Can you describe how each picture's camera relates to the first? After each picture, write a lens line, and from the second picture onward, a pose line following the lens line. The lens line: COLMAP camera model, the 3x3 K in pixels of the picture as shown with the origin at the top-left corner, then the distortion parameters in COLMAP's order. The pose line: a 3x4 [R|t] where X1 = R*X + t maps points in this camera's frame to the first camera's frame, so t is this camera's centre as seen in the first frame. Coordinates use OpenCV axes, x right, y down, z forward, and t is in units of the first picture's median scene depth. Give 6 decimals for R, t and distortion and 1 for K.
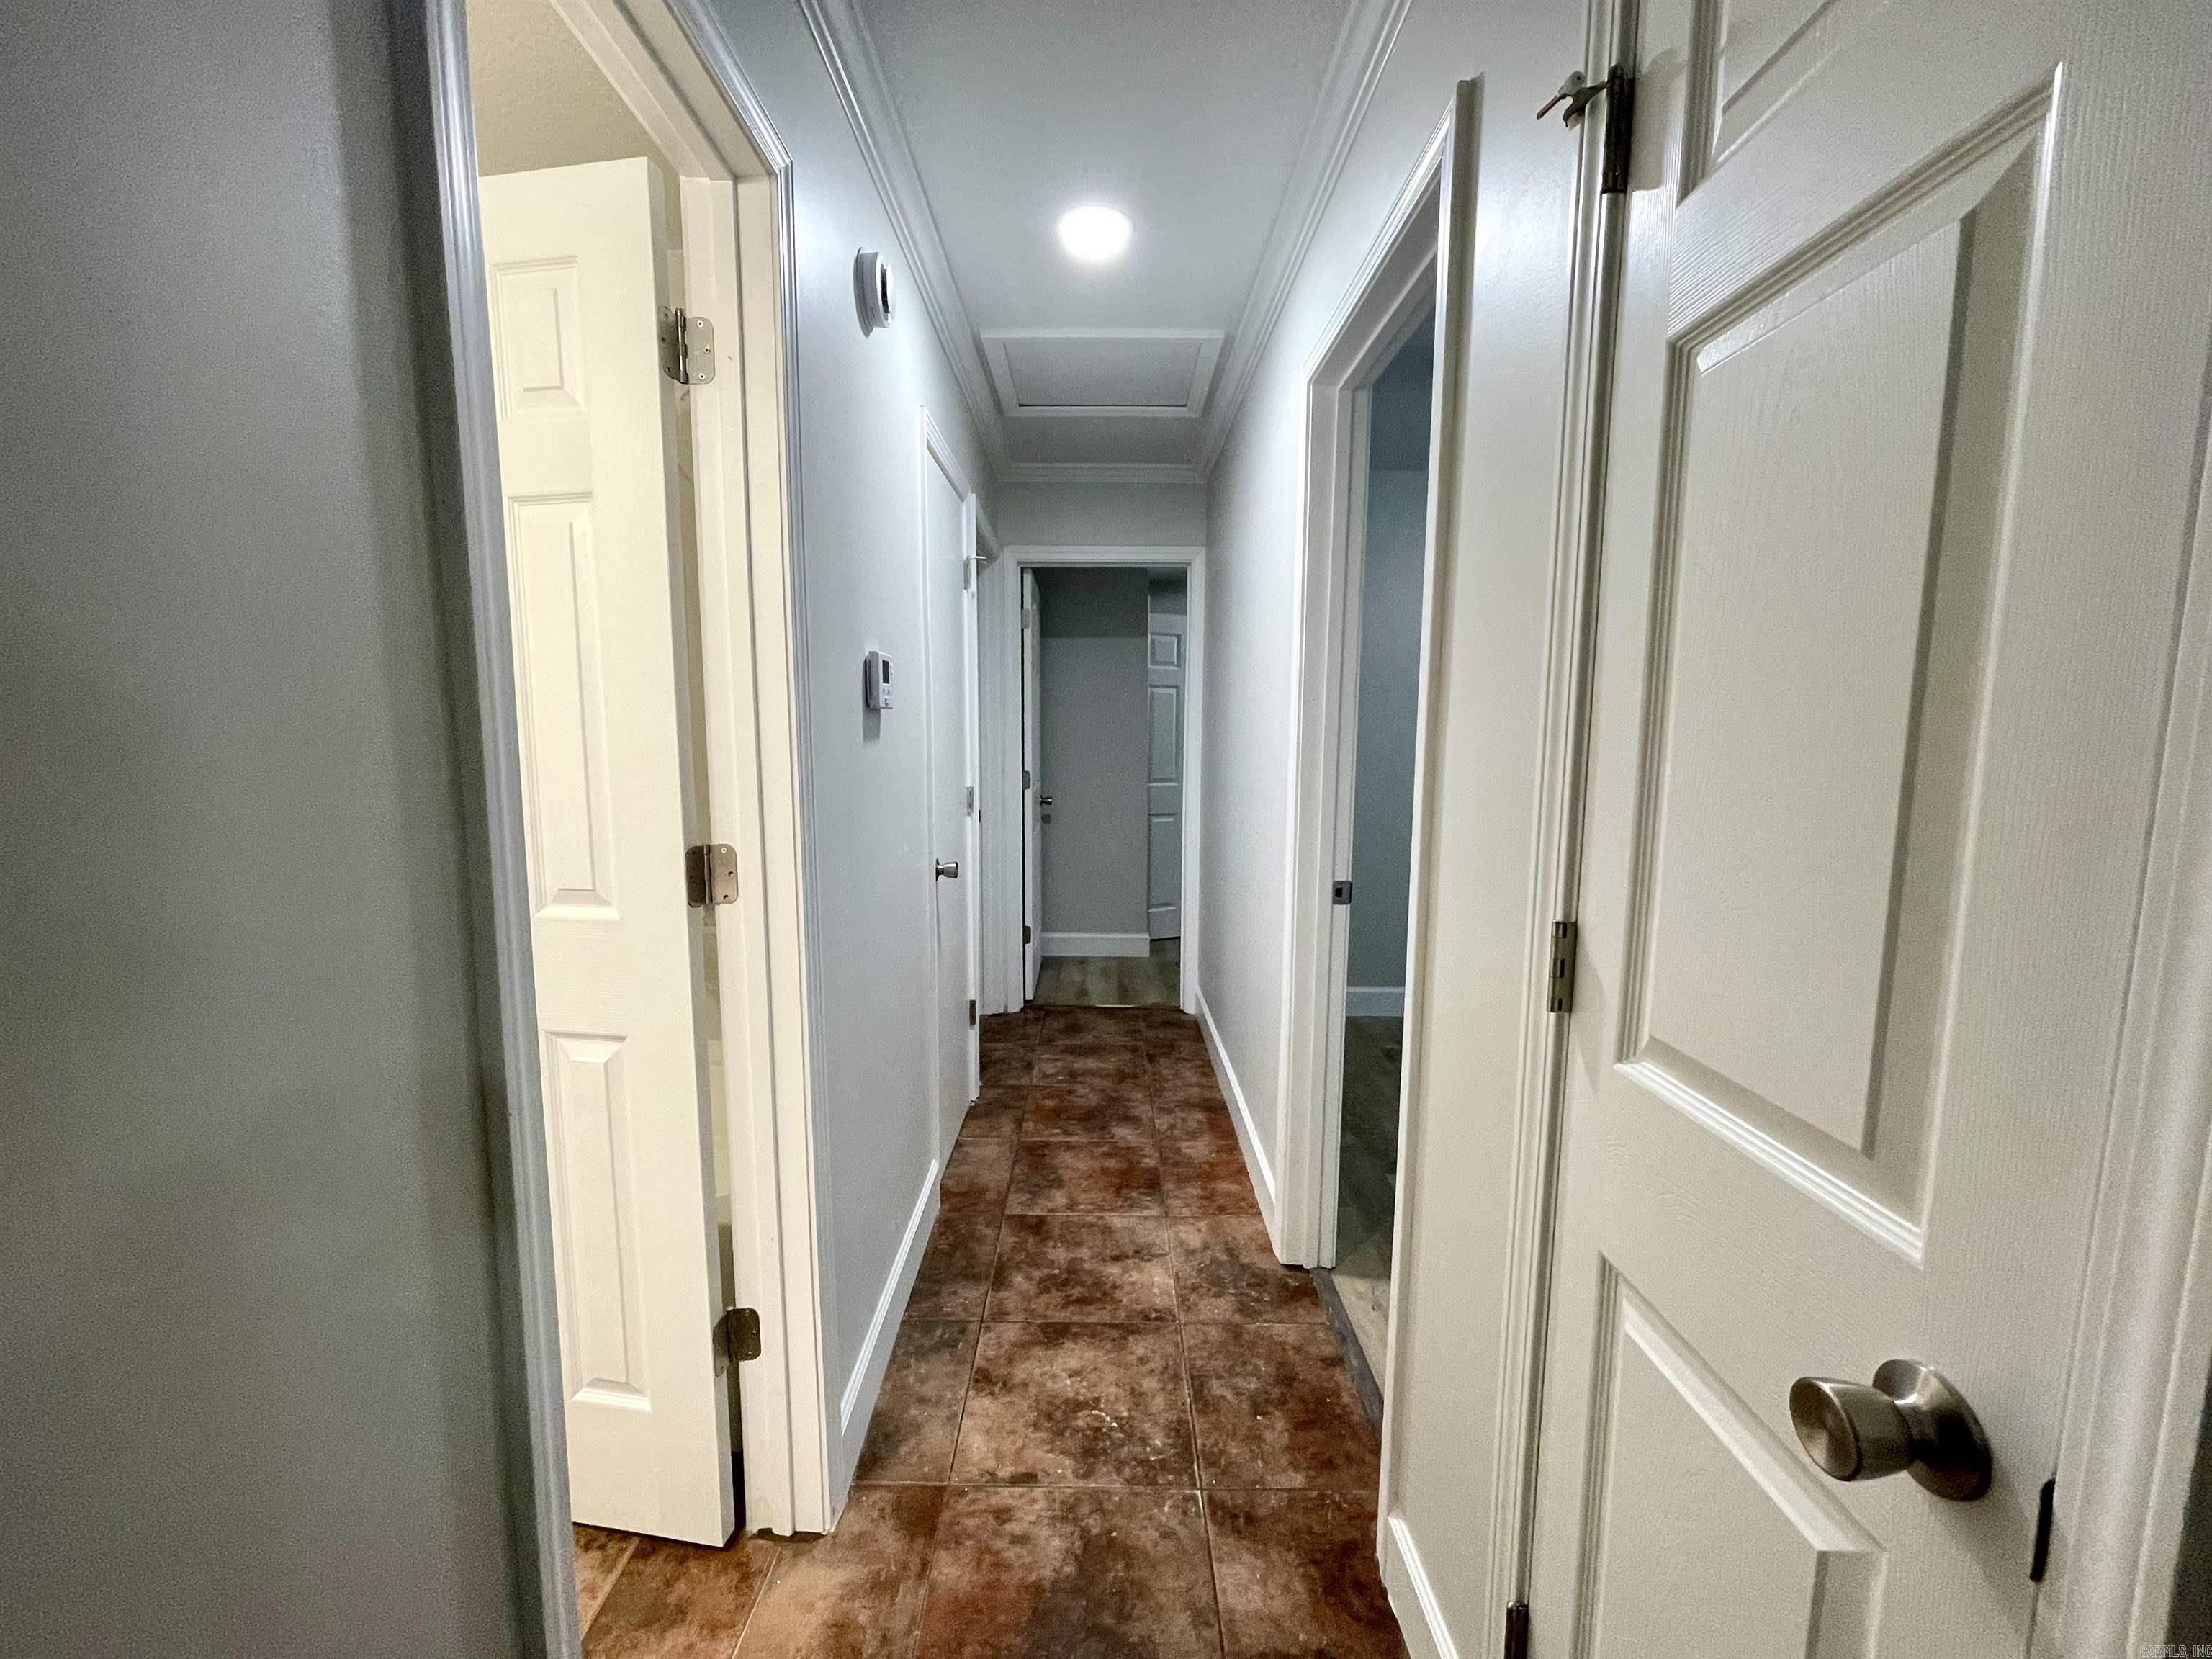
lens RADIAL K [[881.4, 0, 1101.2], [0, 881.4, 839.7], [0, 0, 1]] dist [-0.002422, -0.000301]
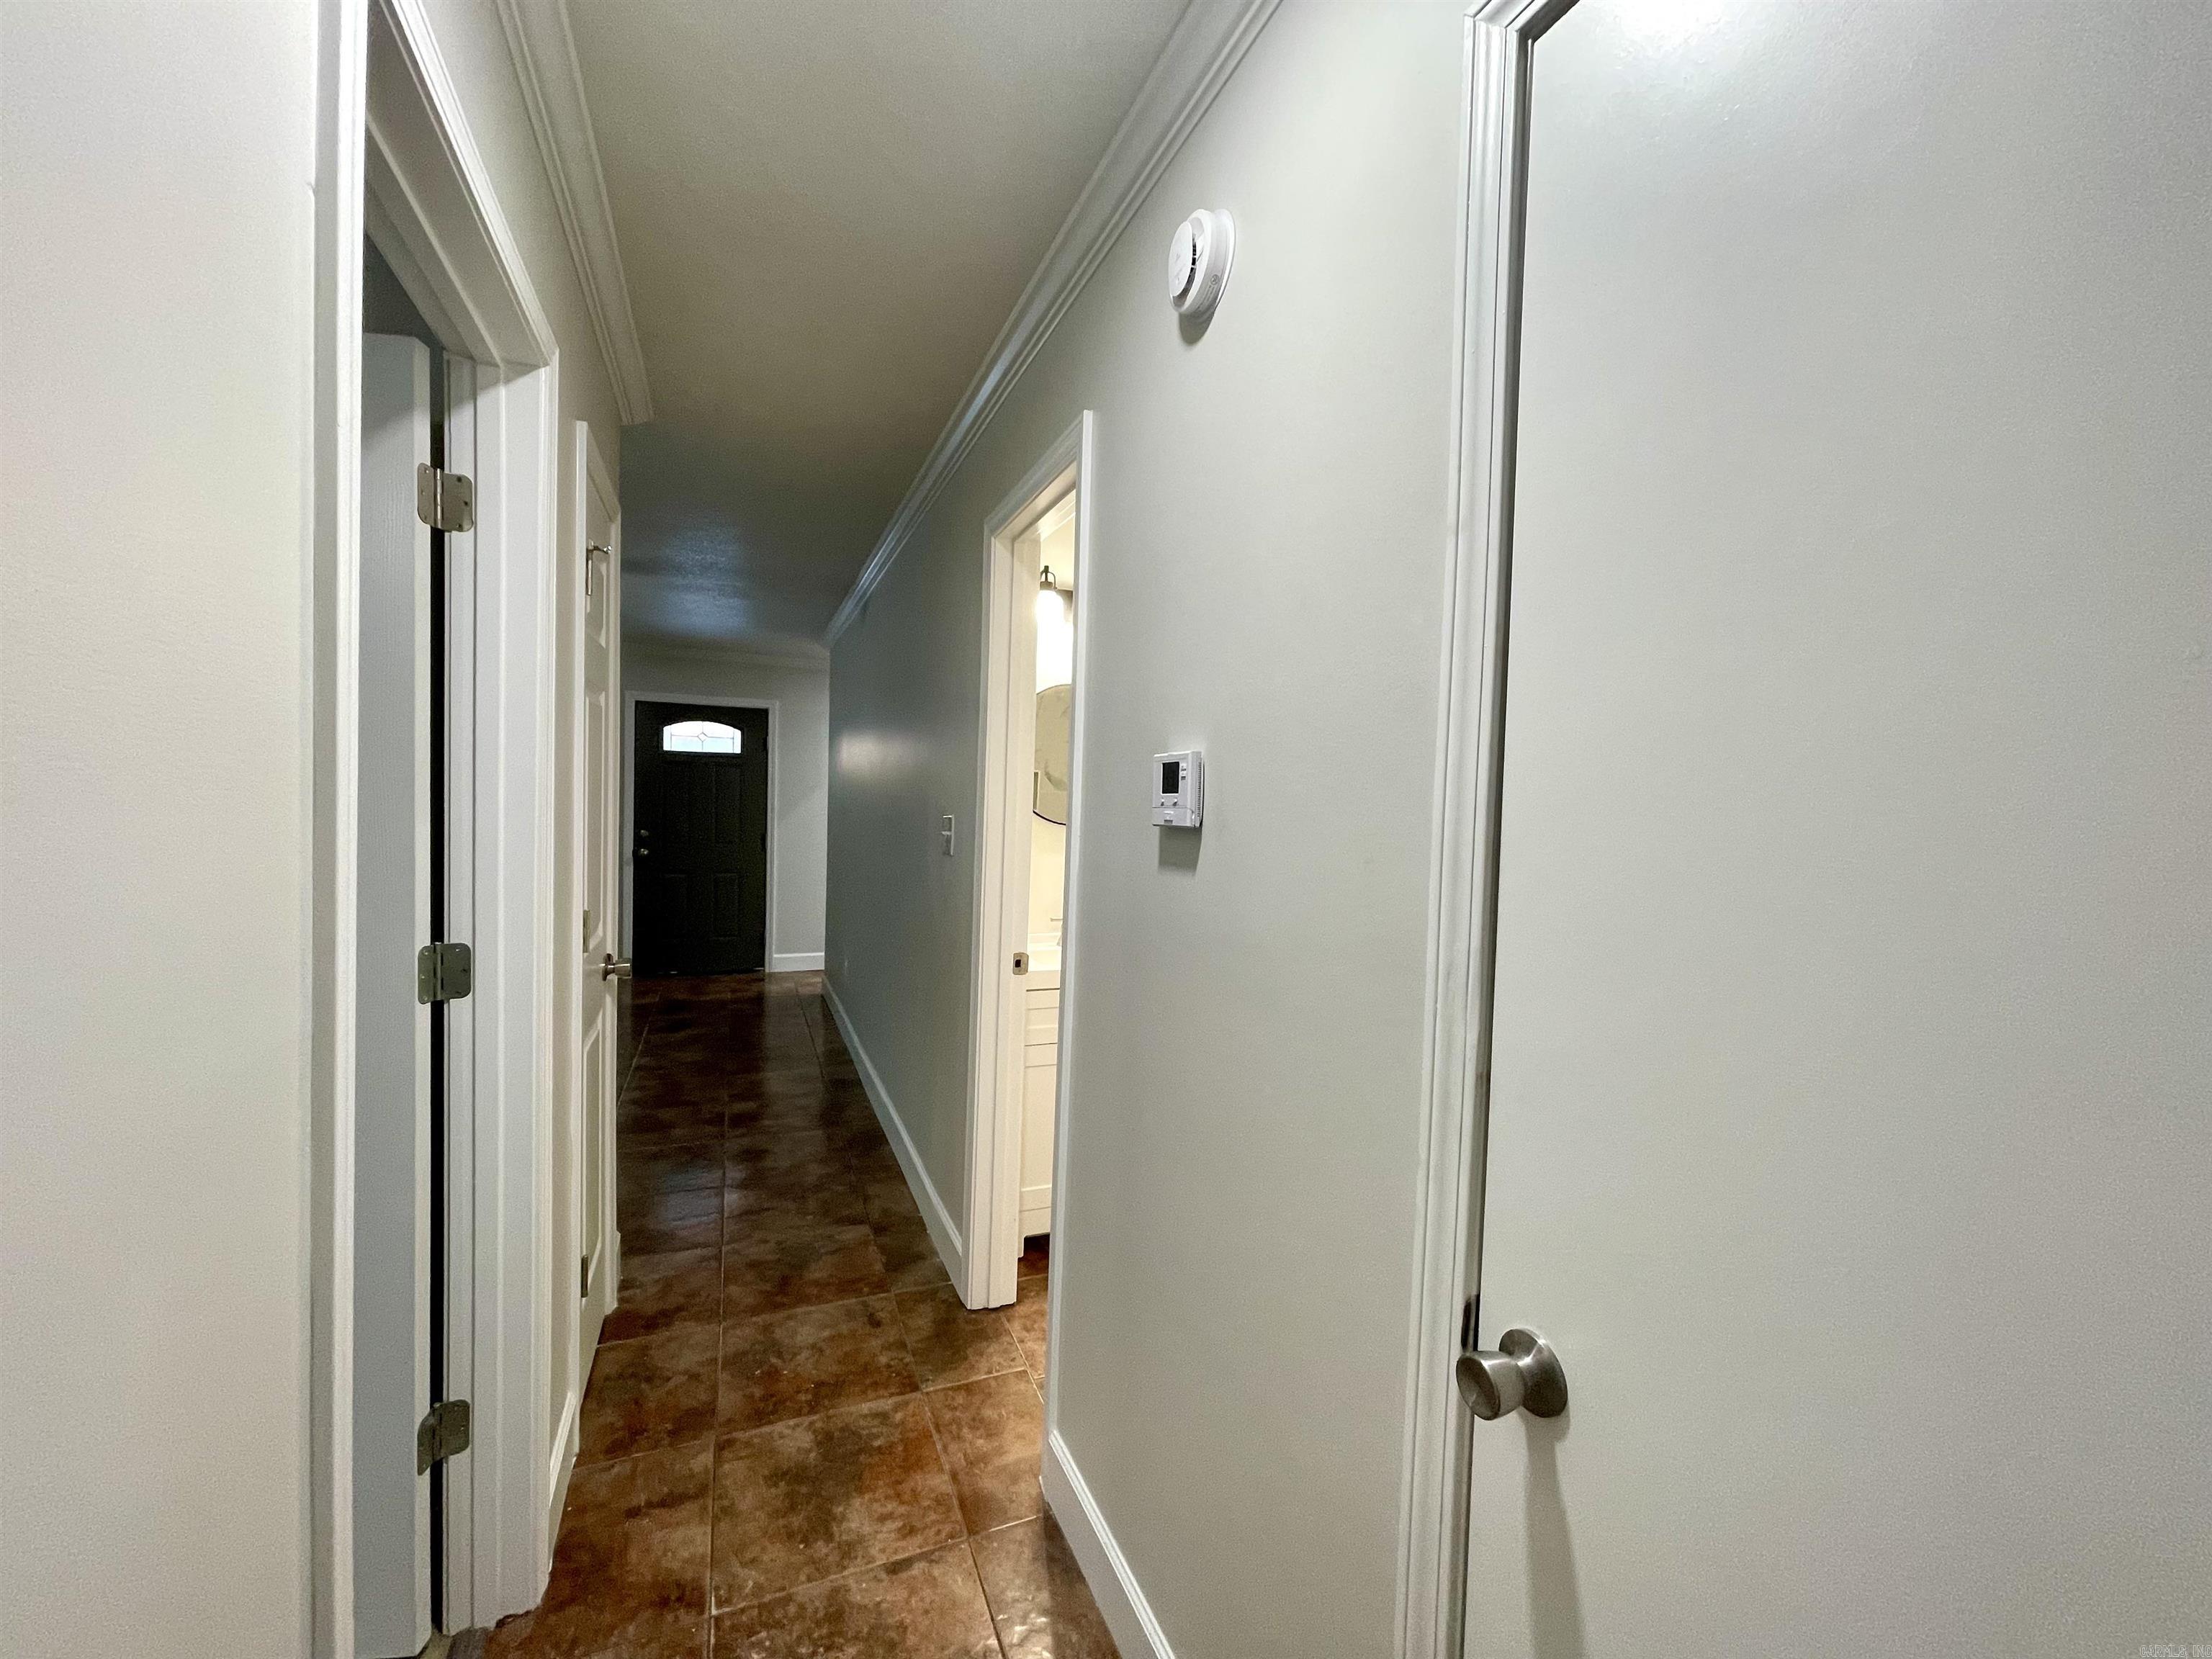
lens RADIAL K [[881.4, 0, 1101.2], [0, 881.4, 839.7], [0, 0, 1]] dist [-0.002422, -0.000301]
pose [[-0.922688, -0.017410, -0.385154, 0.069481], [-0.079713, 0.986010, 0.146393, -0.185951], [0.377217, 0.165777, -0.911167, 1.268100]]
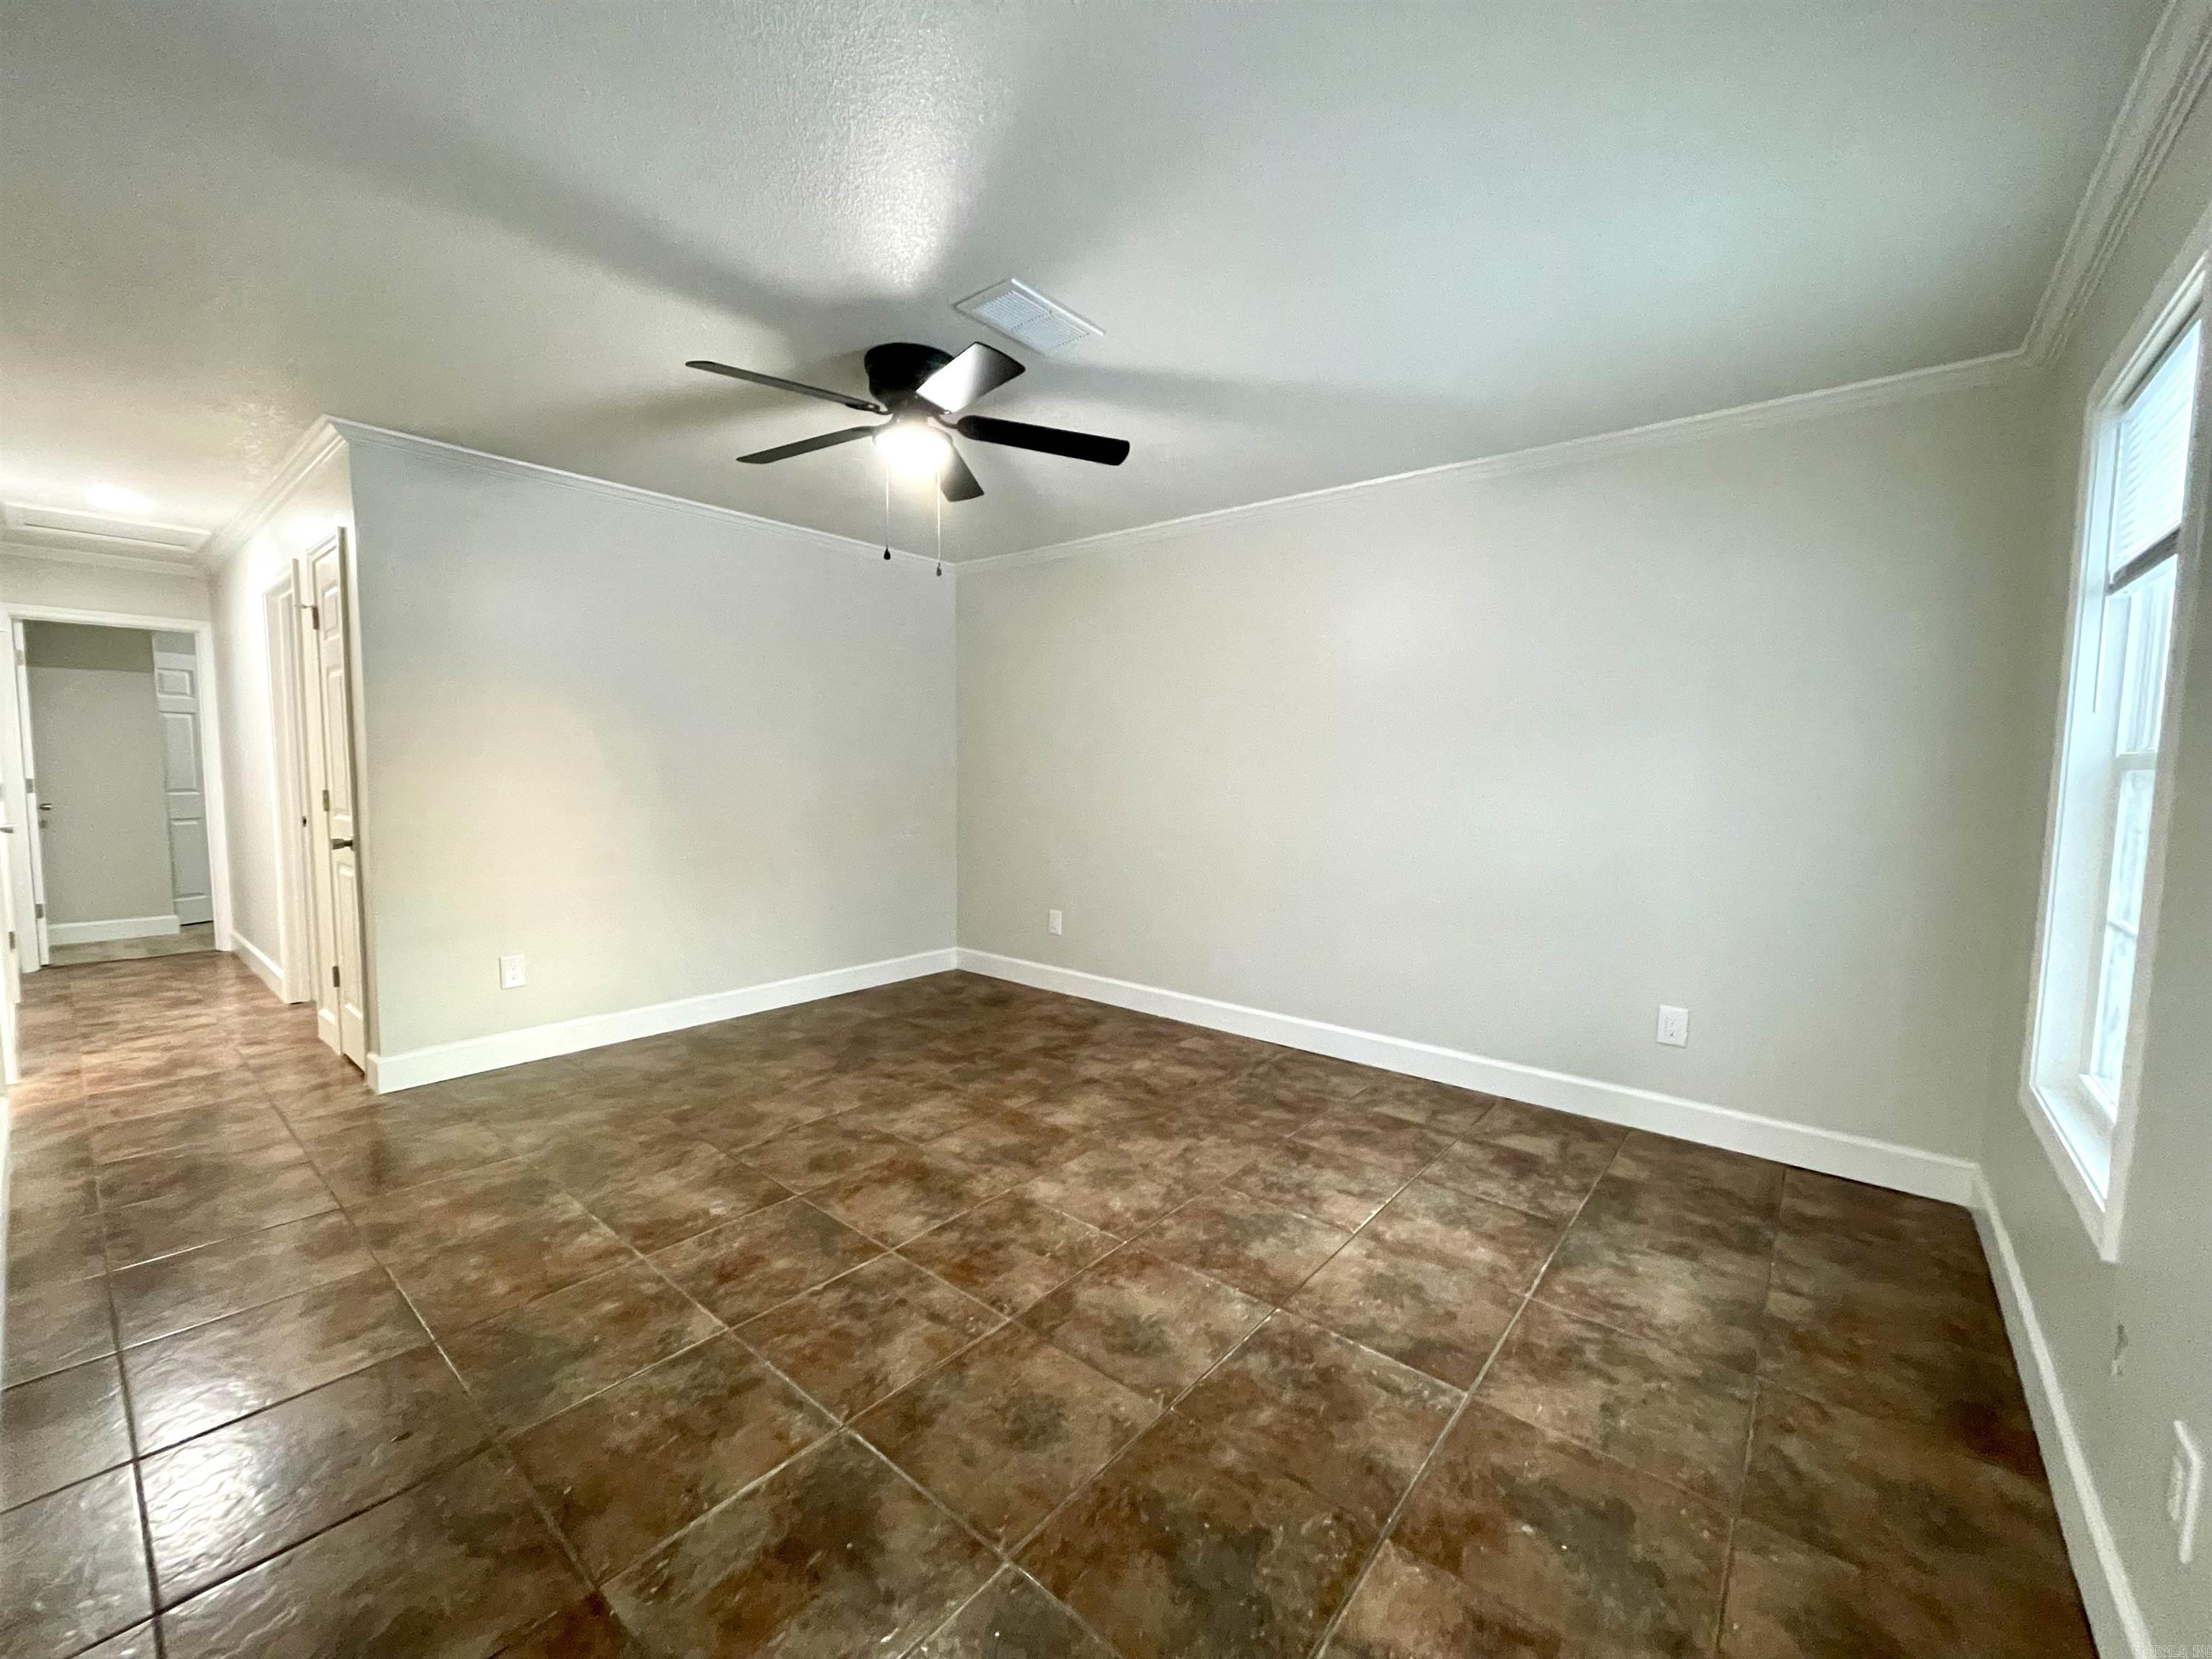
lens RADIAL K [[888.8, 0, 1114.9], [0, 888.8, 835.4], [0, 0, 1]] dist [-0.010539, 0.000075]
pose [[0.631049, -0.061588, 0.773294, -0.135600], [0.084207, 0.996392, 0.010640, 0.215307], [-0.771159, 0.058402, 0.633958, -1.727568]]
